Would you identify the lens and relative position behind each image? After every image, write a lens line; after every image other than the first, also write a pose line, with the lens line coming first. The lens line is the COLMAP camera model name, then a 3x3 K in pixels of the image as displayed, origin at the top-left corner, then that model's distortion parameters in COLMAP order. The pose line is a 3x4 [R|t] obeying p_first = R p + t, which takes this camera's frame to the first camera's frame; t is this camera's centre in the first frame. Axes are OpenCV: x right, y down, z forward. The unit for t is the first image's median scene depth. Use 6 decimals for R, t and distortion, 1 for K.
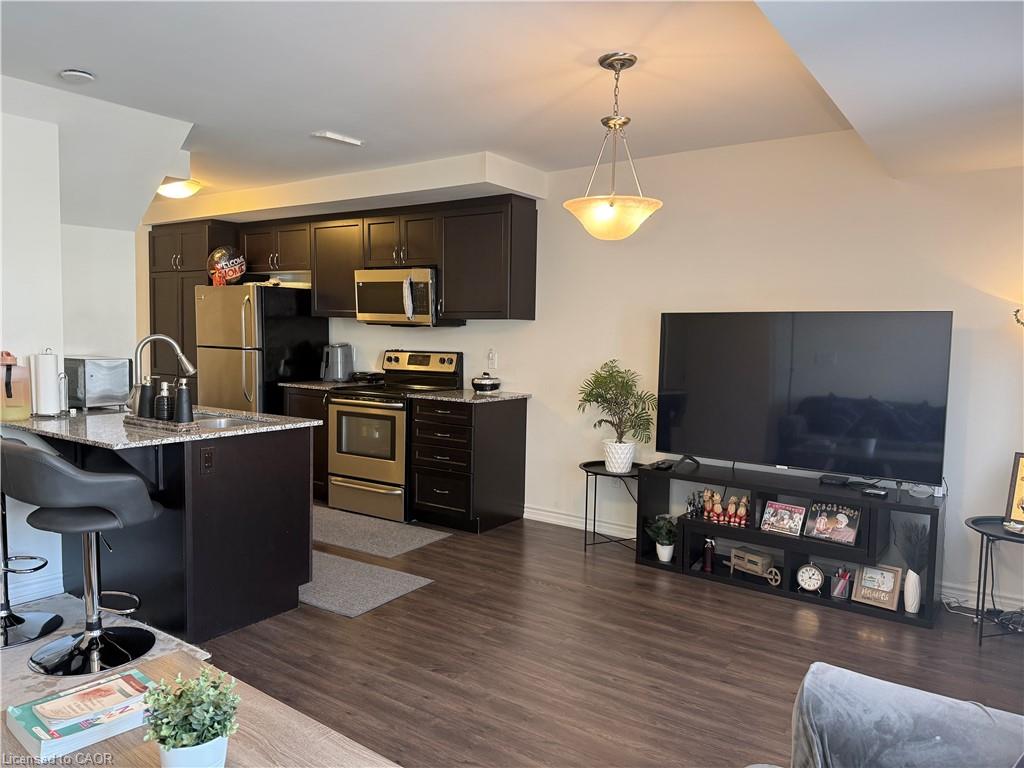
lens RADIAL K [[718.5, 0, 506.5], [0, 718.5, 383.2], [0, 0, 1]] dist [0.068164, -0.085974]
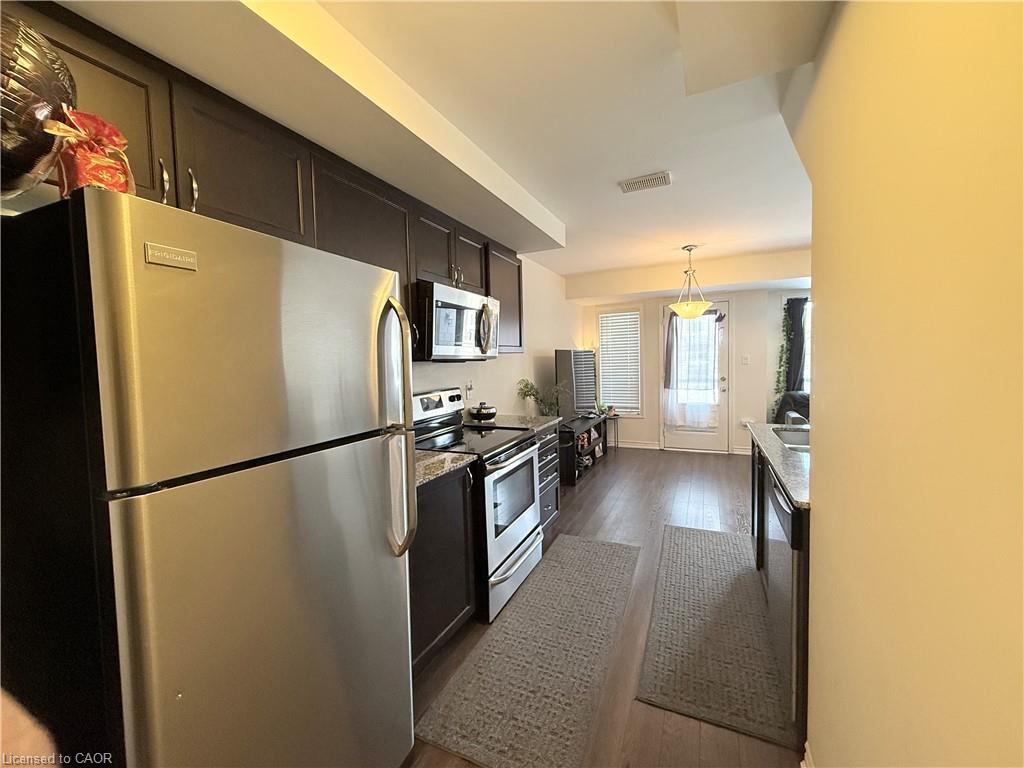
lens RADIAL K [[407.7, 0, 512.7], [0, 407.7, 384.2], [0, 0, 1]] dist [-0.000543, 0.000338]
pose [[-0.188019, -0.074219, 0.979357, -0.878961], [0.090887, 0.991547, 0.092591, -0.133736], [-0.977951, 0.106420, -0.179684, 1.499084]]
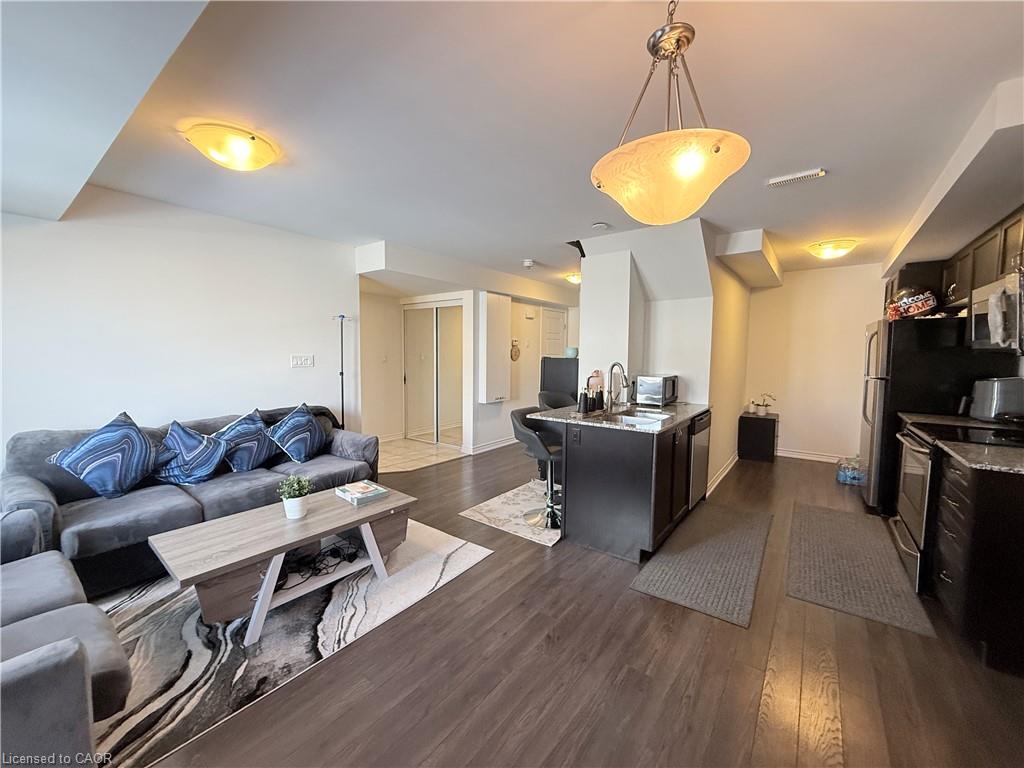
lens RADIAL K [[407.7, 0, 508.1], [0, 407.7, 384.2], [0, 0, 1]] dist [-0.000543, 0.000338]
pose [[-0.038708, 0.056769, -0.997637, 0.434488], [-0.077133, 0.995236, 0.059625, -0.048851], [0.996269, 0.079259, -0.034145, 0.707948]]
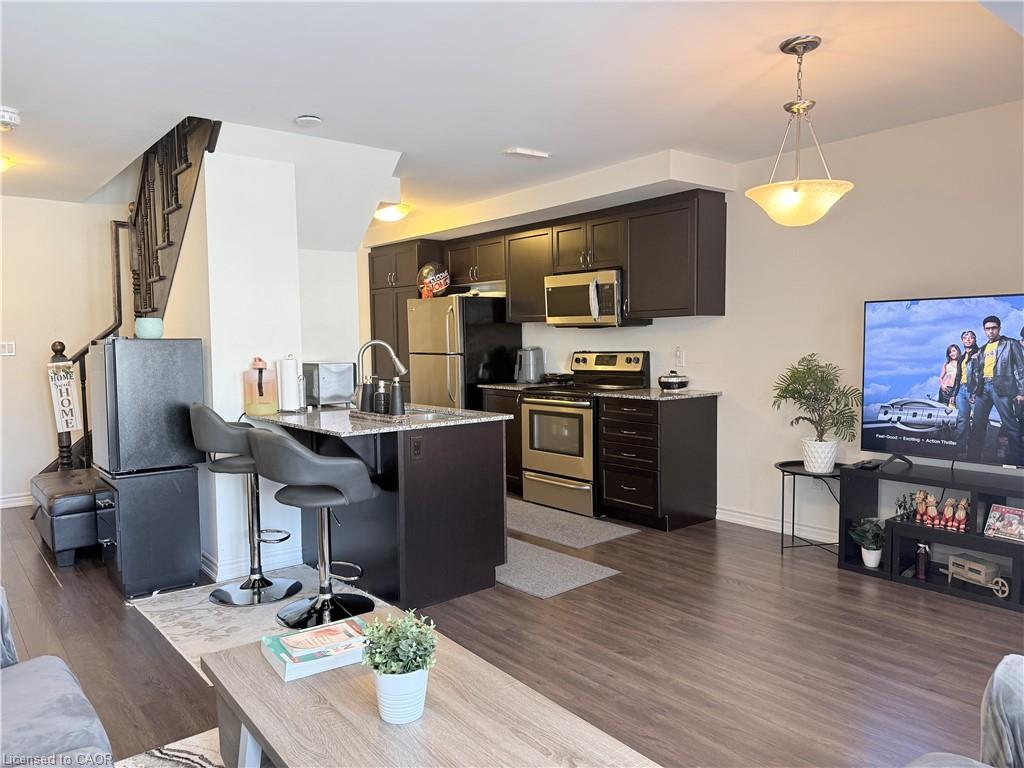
lens RADIAL K [[718.5, 0, 510.8], [0, 718.5, 380.4], [0, 0, 1]] dist [0.068164, -0.085974]
pose [[0.964843, -0.015967, -0.262343, 0.022615], [0.012569, 0.999814, -0.014628, 0.015014], [0.262528, 0.010817, 0.964864, -0.036339]]
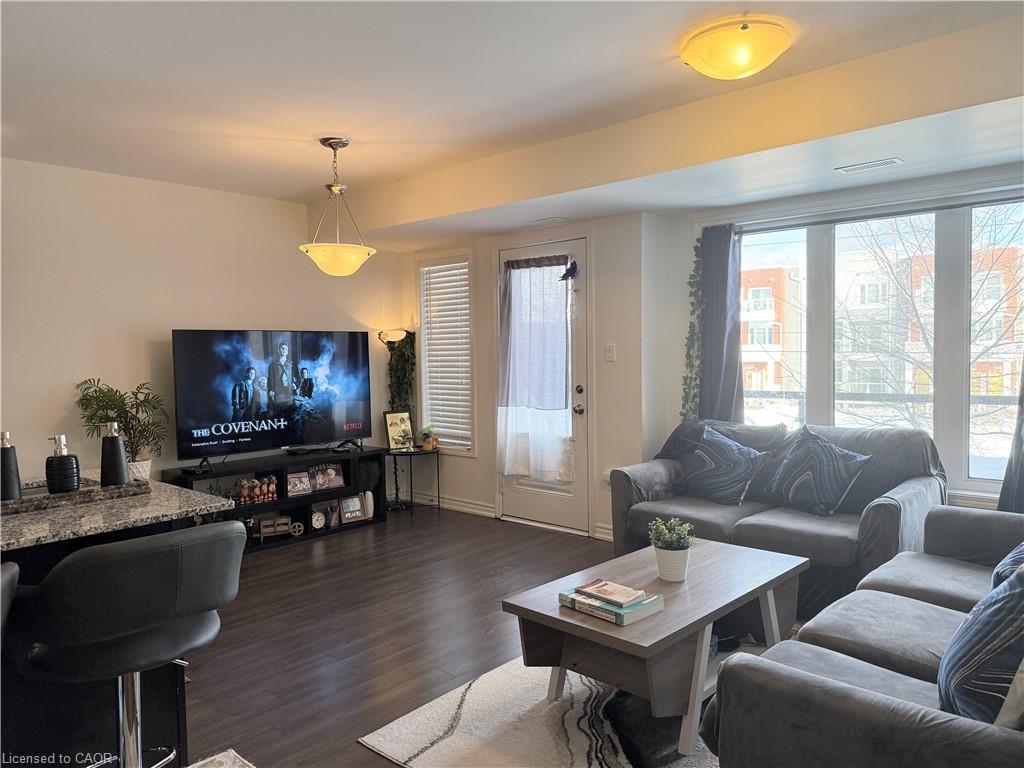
lens RADIAL K [[718.5, 0, 513.6], [0, 718.5, 378.9], [0, 0, 1]] dist [0.068164, -0.085974]
pose [[0.112779, -0.061559, 0.991711, -0.912115], [0.084606, 0.995049, 0.052145, -0.044637], [-0.990012, 0.078023, 0.117429, 0.438555]]
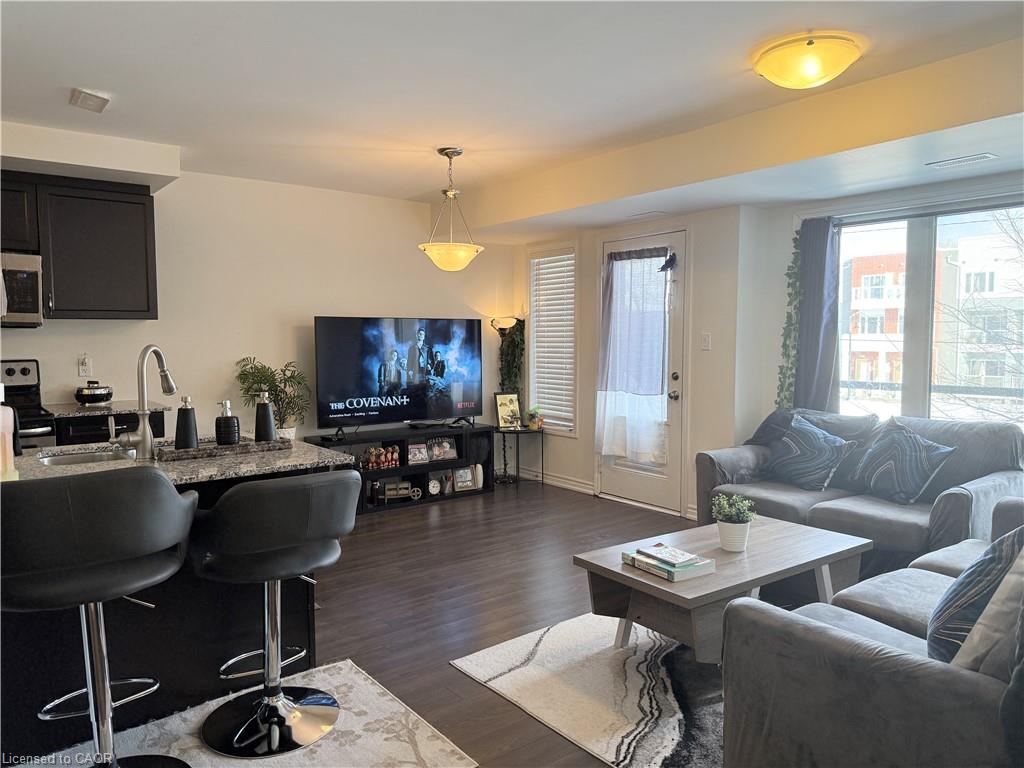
lens RADIAL K [[718.5, 0, 516.5], [0, 718.5, 378.4], [0, 0, 1]] dist [0.068164, -0.085974]
pose [[0.282569, -0.076376, 0.956202, -1.005937], [0.071524, 0.995728, 0.058397, -0.044975], [-0.956577, 0.051890, 0.286825, 0.368769]]
